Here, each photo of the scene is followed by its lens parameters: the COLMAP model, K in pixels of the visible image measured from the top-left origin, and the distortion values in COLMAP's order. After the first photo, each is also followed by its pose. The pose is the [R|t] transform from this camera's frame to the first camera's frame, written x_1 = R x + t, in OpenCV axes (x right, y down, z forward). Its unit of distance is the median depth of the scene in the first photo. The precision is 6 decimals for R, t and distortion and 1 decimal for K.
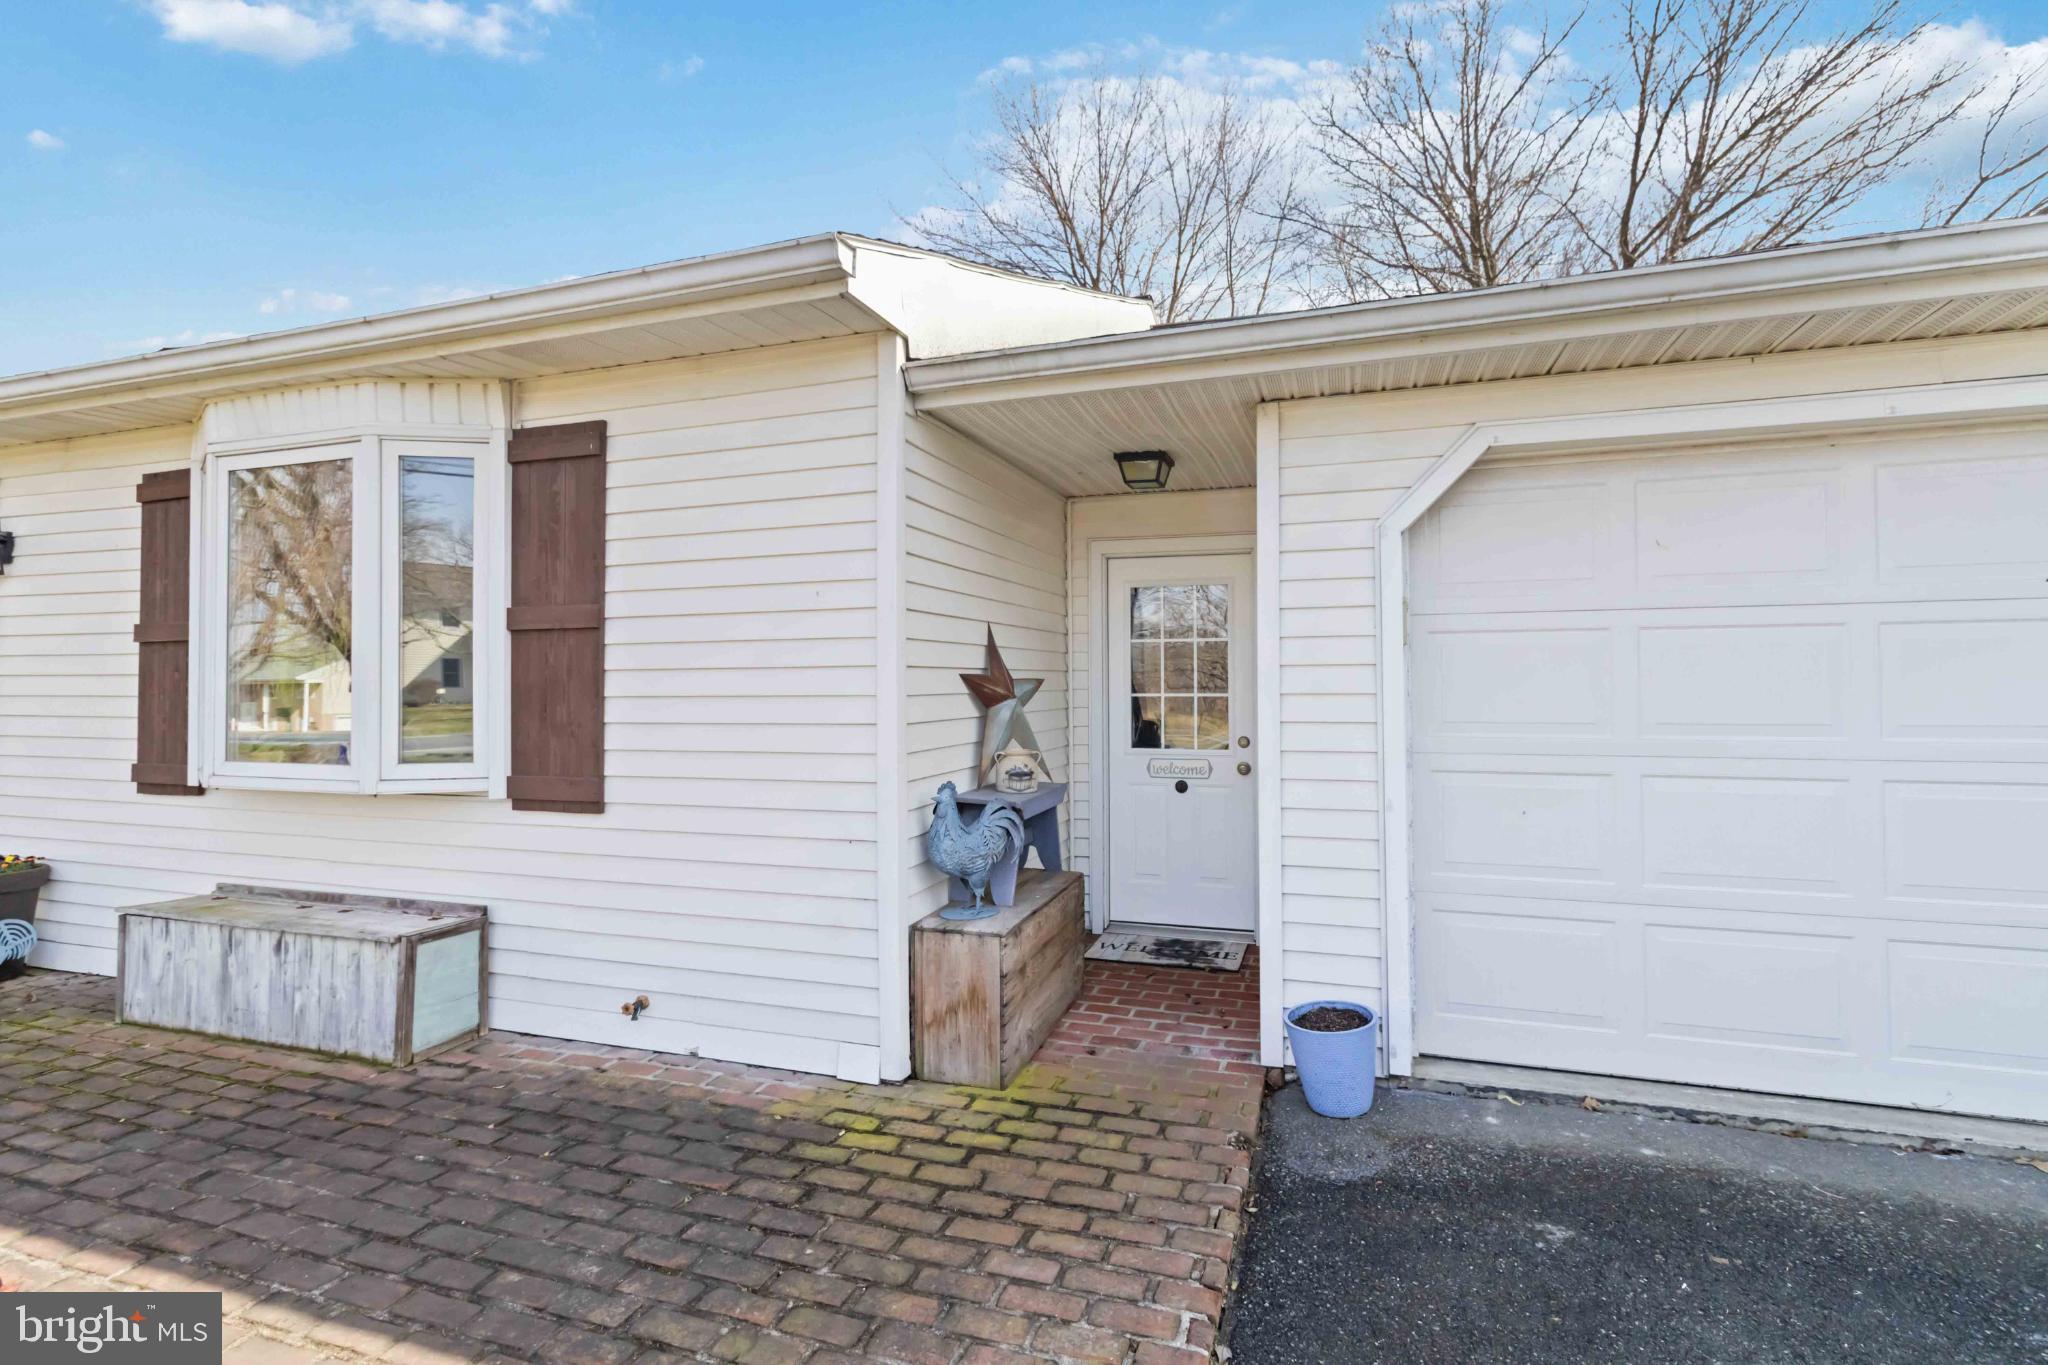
lens RADIAL K [[953.3, 0, 1025.5], [0, 953.3, 672.8], [0, 0, 1]] dist [0.000616, 0.000040]
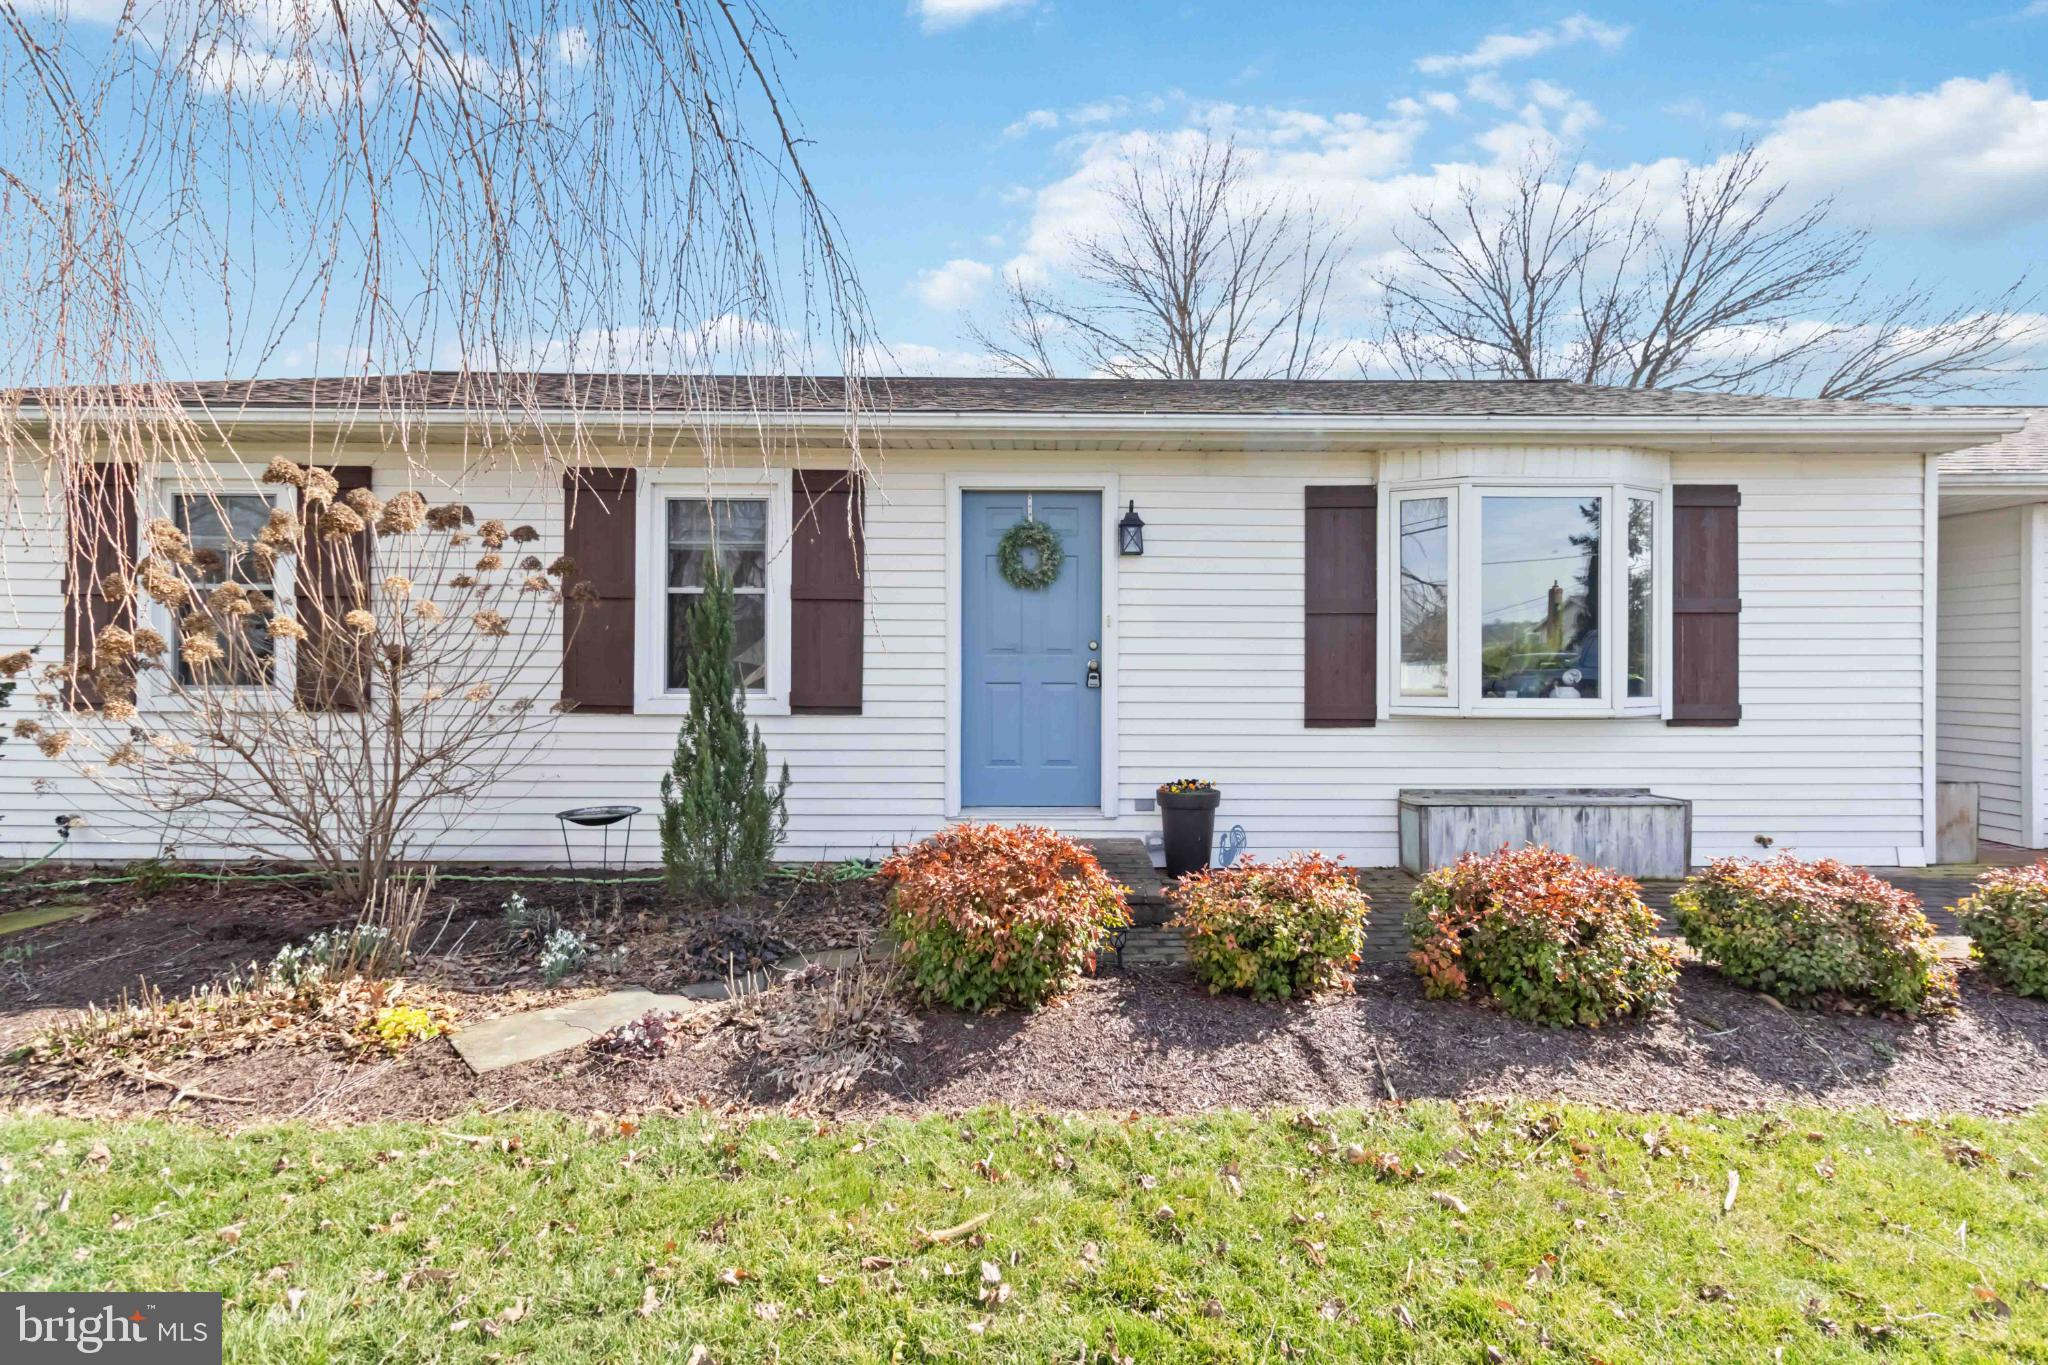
lens RADIAL K [[953.3, 0, 1026.2], [0, 953.3, 694.8], [0, 0, 1]] dist [0.000616, 0.000040]
pose [[0.944374, 0.006046, 0.328817, -2.091006], [-0.004889, 0.999979, -0.004346, 0.105221], [-0.328837, 0.002497, 0.944384, -0.132846]]
